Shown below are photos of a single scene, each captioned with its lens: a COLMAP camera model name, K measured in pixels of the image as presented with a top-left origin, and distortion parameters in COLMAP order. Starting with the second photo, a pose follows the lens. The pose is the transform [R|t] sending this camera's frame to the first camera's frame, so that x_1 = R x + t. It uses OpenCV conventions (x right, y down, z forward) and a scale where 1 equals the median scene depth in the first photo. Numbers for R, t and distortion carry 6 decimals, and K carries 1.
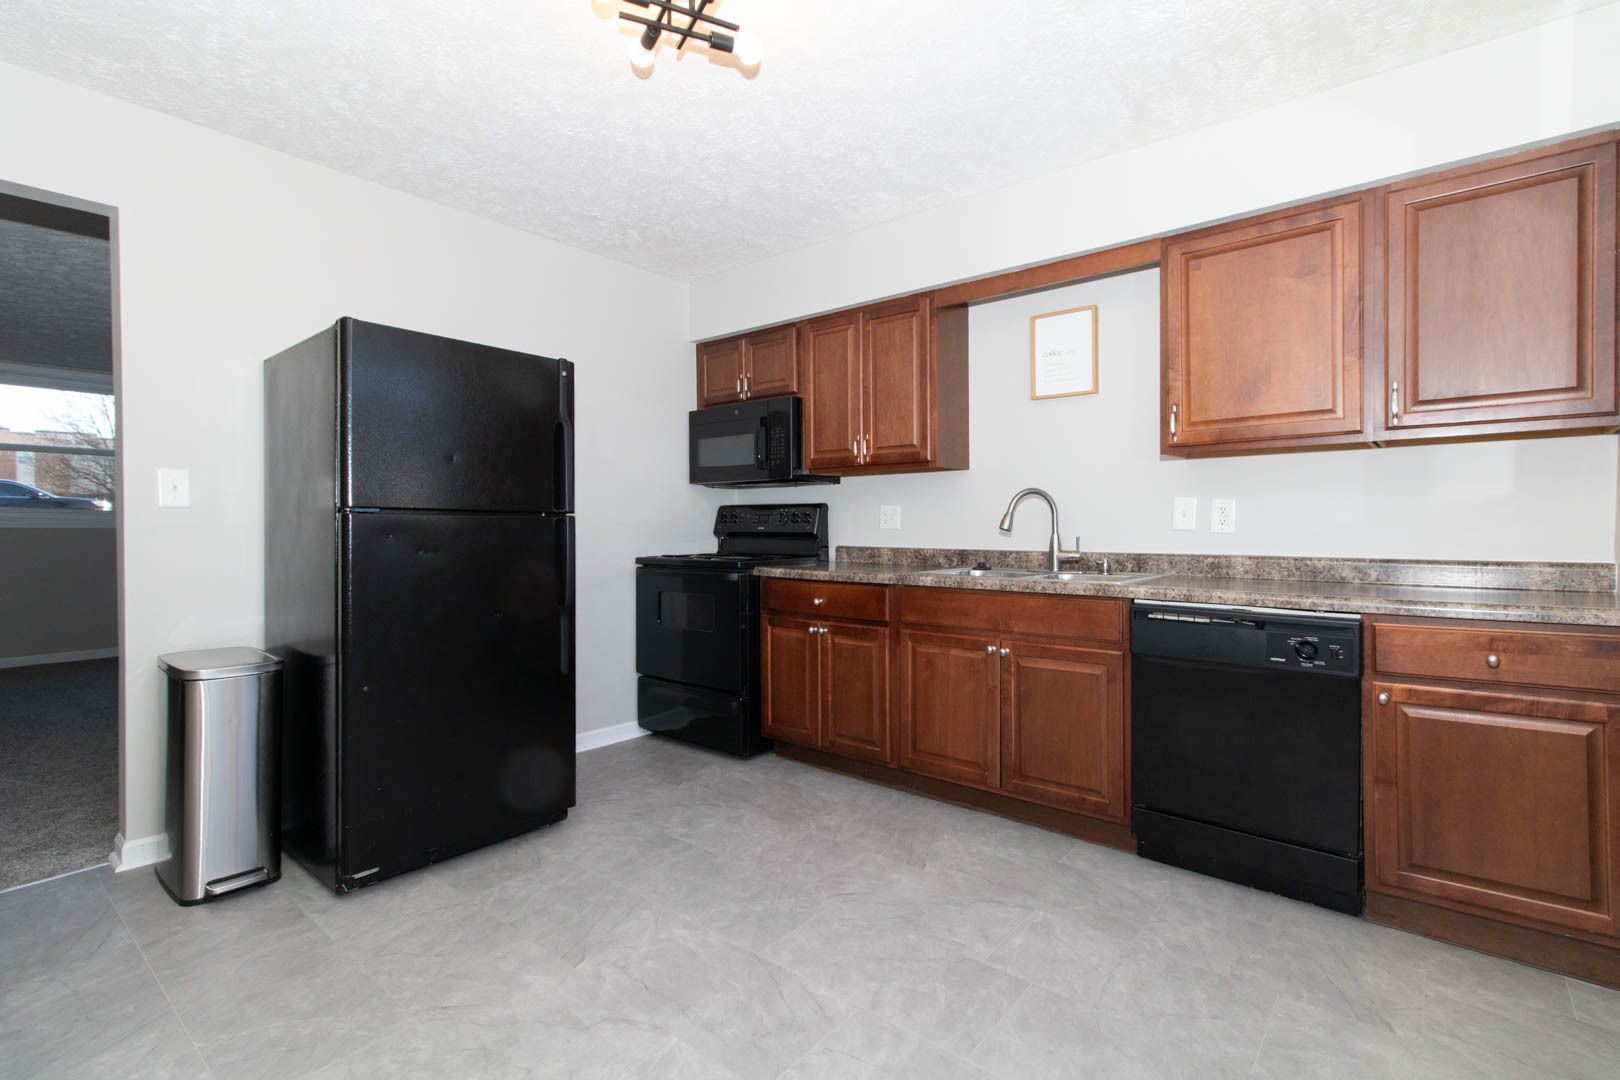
lens RADIAL K [[789.0, 0, 826.9], [0, 789.0, 525.4], [0, 0, 1]] dist [0.044577, -0.000350]
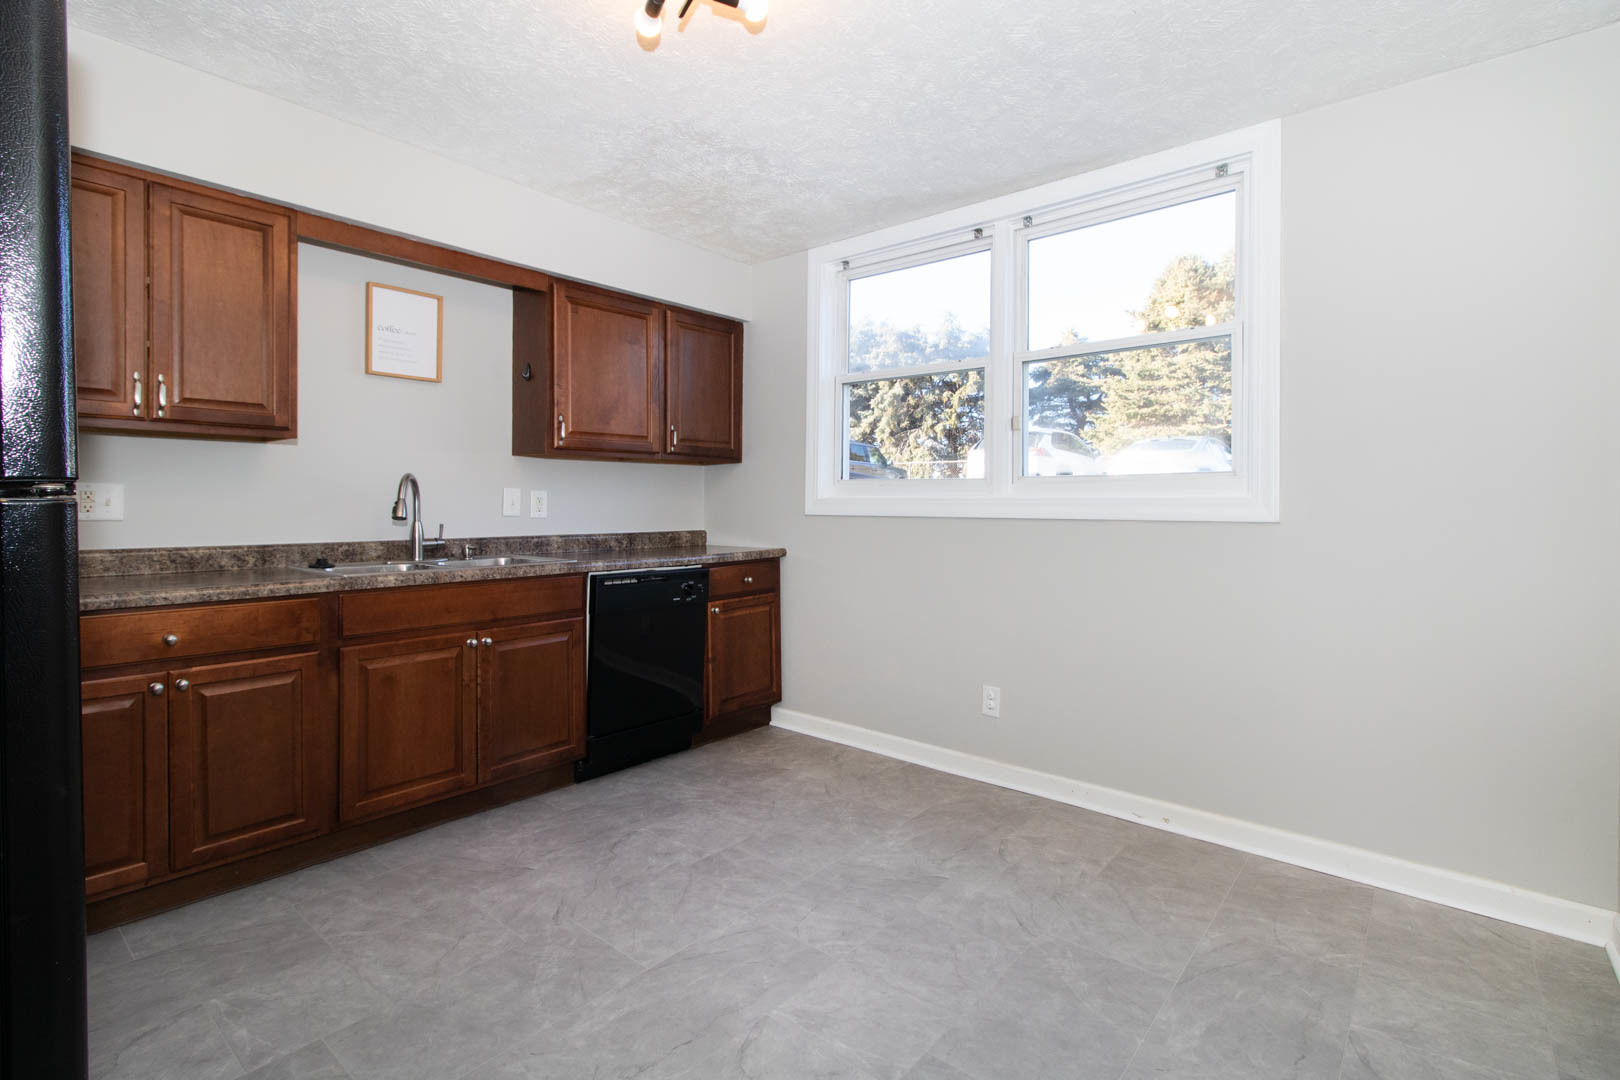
lens RADIAL K [[754.6, 0, 816.8], [0, 754.6, 511.7], [0, 0, 1]] dist [-0.001718, -0.000304]
pose [[-0.002199, -0.001846, 0.999996, -0.624793], [0.005605, 0.999983, 0.001858, -0.000893], [-0.999982, 0.005609, -0.002188, 0.519556]]
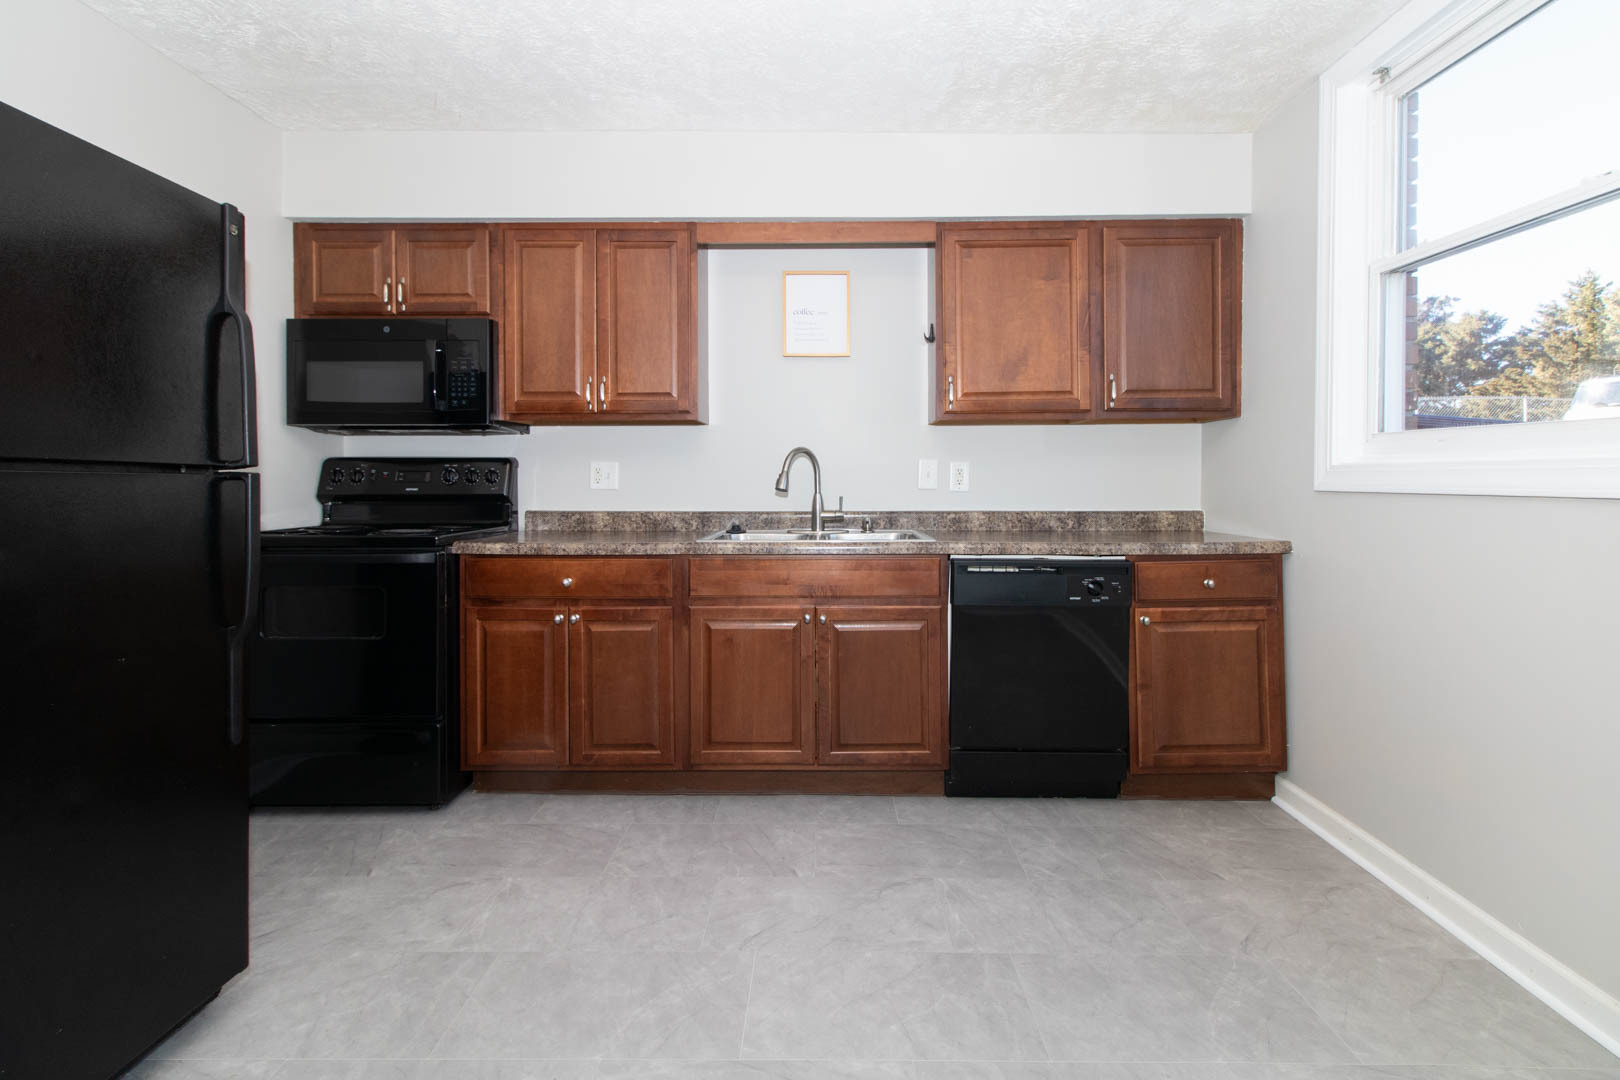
lens RADIAL K [[758.7, 0, 828.4], [0, 758.7, 478.9], [0, 0, 1]] dist [-0.001876, -0.000782]
pose [[0.770412, 0.004889, 0.637527, -0.306533], [0.000987, 0.999960, -0.008861, 0.000359], [-0.637545, 0.007456, 0.770377, 0.260921]]
